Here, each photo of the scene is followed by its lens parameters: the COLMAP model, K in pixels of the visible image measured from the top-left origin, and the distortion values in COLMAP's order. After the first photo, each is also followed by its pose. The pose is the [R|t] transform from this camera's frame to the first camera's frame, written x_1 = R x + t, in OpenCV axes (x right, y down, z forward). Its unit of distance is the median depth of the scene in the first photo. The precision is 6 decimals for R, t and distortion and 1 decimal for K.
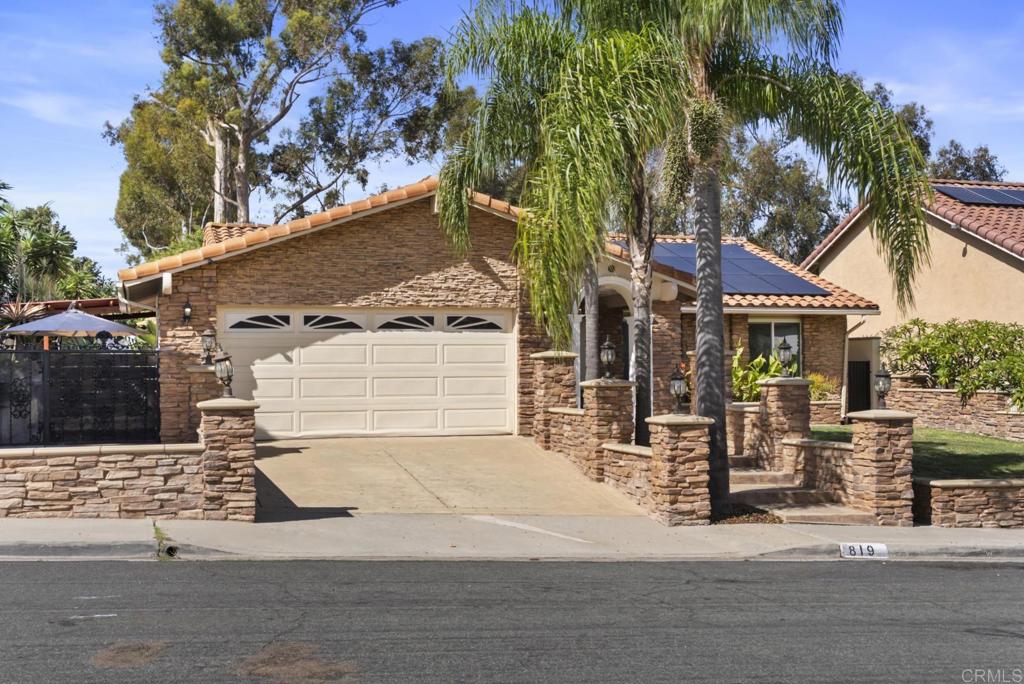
lens RADIAL K [[1237.6, 0, 512.0], [0, 1237.6, 342.0], [0, 0, 1]] dist [0.016098, 0.036735]
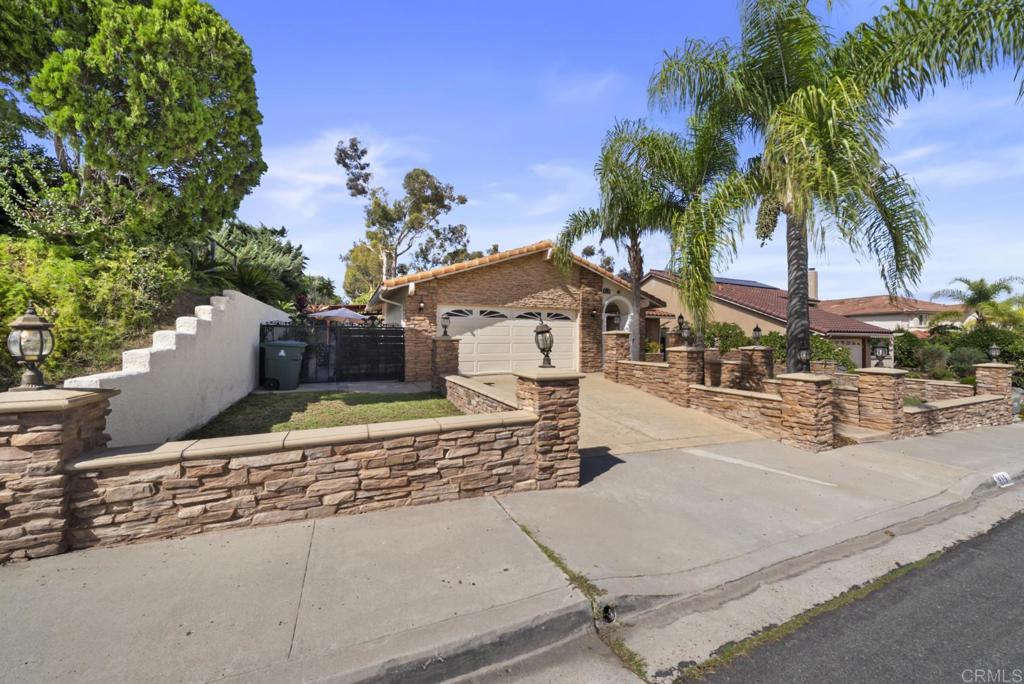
lens RADIAL K [[359.8, 0, 511.0], [0, 359.8, 327.0], [0, 0, 1]] dist [-0.004280, -0.000136]
pose [[0.990248, 0.014487, 0.138559, -0.262958], [-0.013262, 0.999864, -0.009759, 0.011767], [-0.138682, 0.007826, 0.990306, 0.600811]]
